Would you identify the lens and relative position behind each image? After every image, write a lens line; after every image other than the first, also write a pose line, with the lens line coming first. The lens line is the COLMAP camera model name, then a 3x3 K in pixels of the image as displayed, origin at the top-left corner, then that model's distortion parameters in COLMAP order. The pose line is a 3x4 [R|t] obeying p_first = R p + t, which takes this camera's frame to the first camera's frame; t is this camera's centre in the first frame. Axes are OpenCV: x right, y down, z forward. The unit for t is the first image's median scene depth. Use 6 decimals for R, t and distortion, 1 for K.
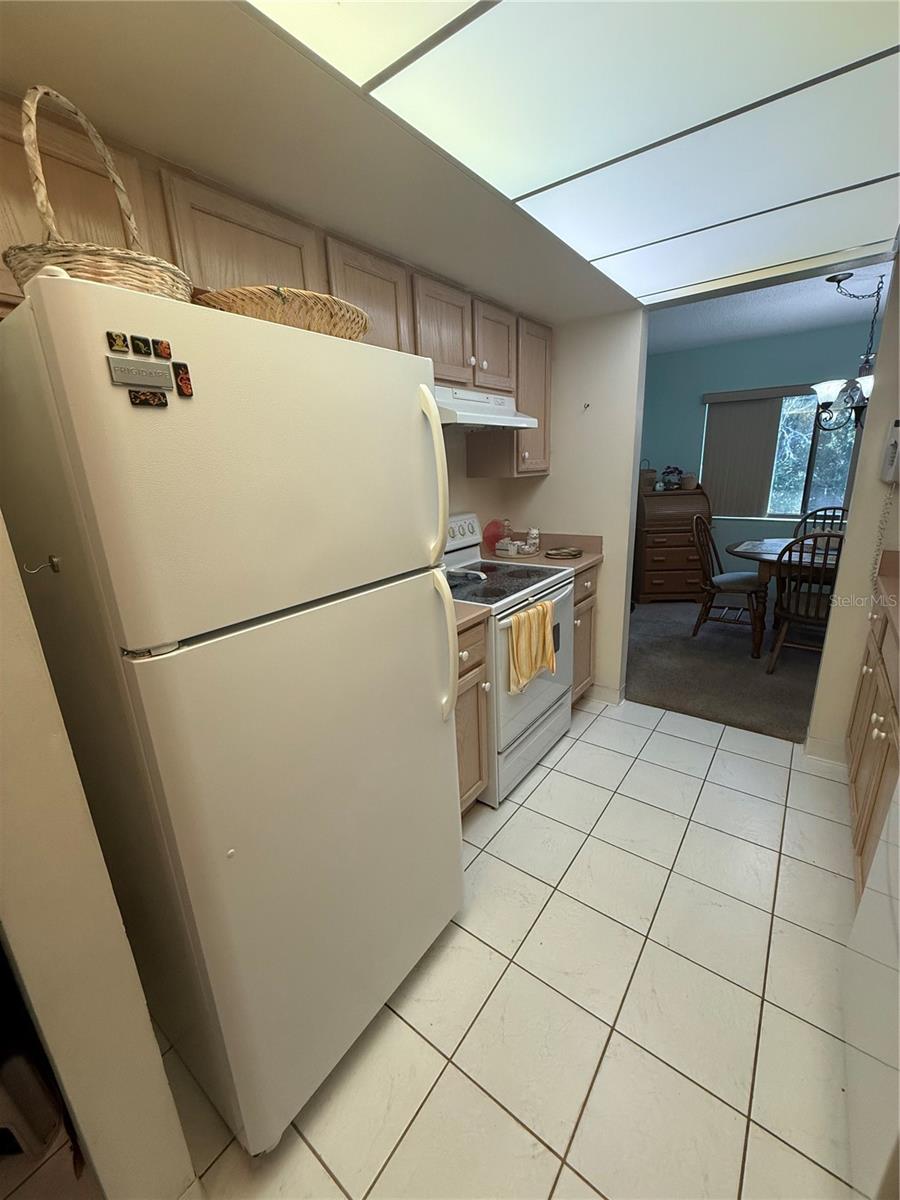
lens RADIAL K [[479.8, 0, 453.8], [0, 479.8, 595.5], [0, 0, 1]] dist [-0.001994, -0.000198]
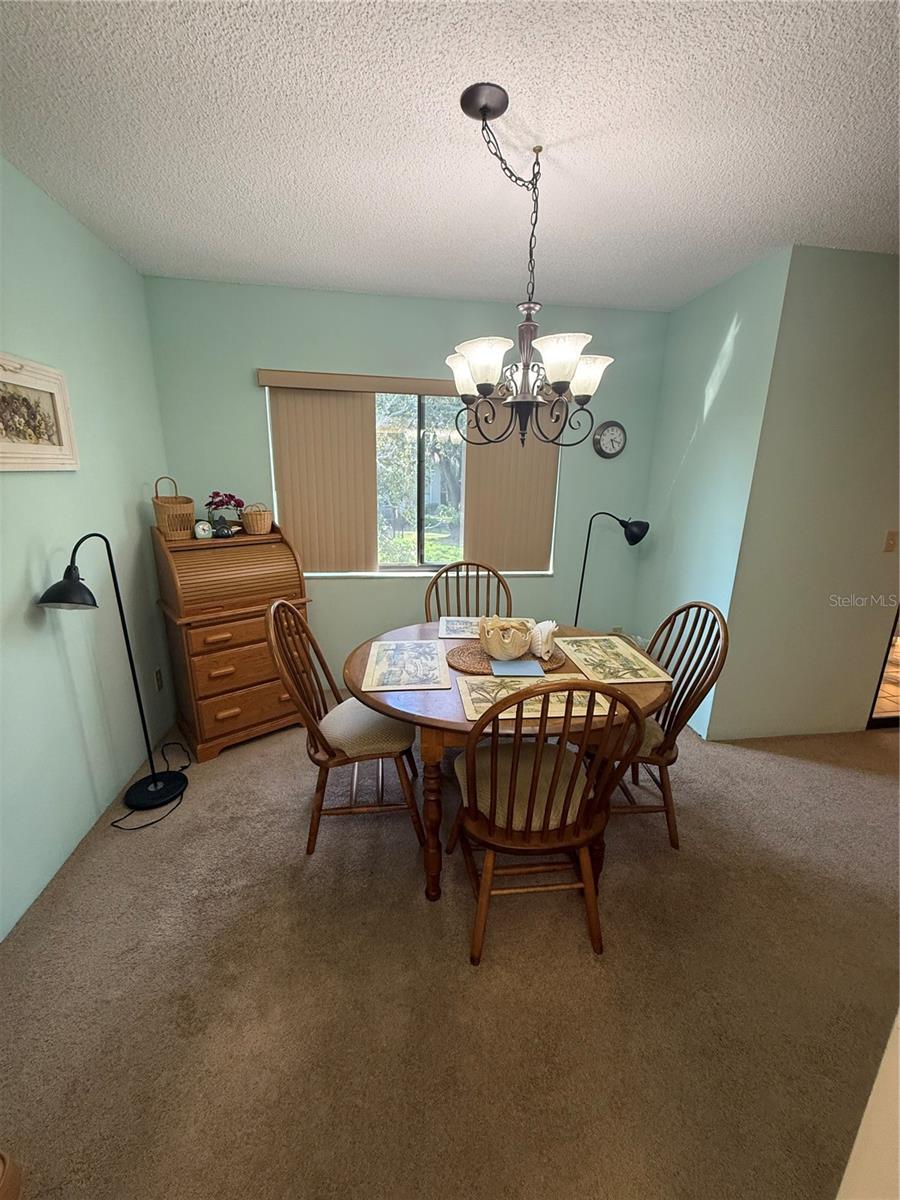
lens RADIAL K [[486.2, 0, 461.3], [0, 486.2, 603.4], [0, 0, 1]] dist [-0.000936, 0.000022]
pose [[0.695628, -0.135569, 0.705495, 0.299851], [0.146200, 0.988197, 0.045738, -0.164195], [-0.703369, 0.071327, 0.707238, 0.537784]]
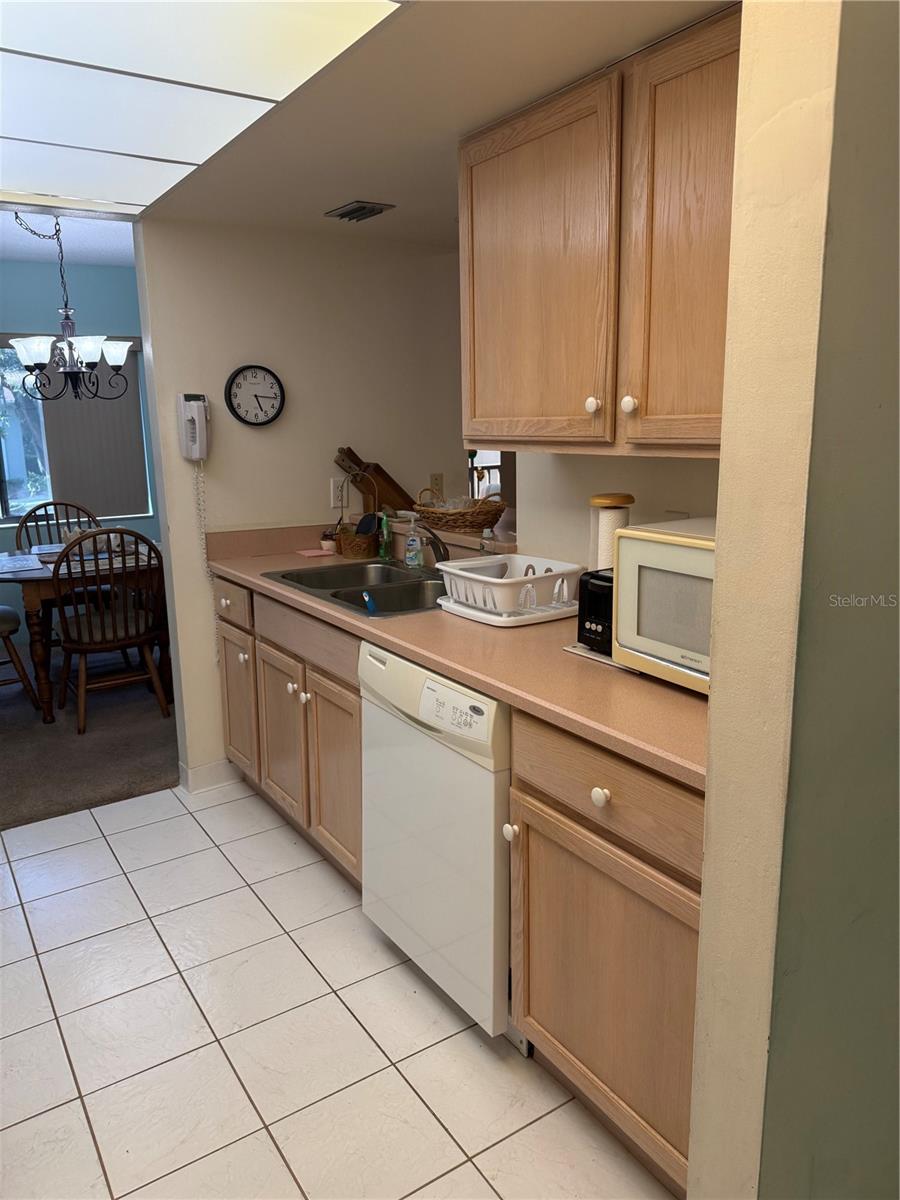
lens RADIAL K [[839.5, 0, 449.6], [0, 839.5, 593.4], [0, 0, 1]] dist [-0.002257, -0.000192]
pose [[0.341517, -0.166566, 0.924998, -0.220739], [0.257404, 0.963119, 0.078395, 0.005160], [-0.903941, 0.211325, 0.371796, 0.004326]]
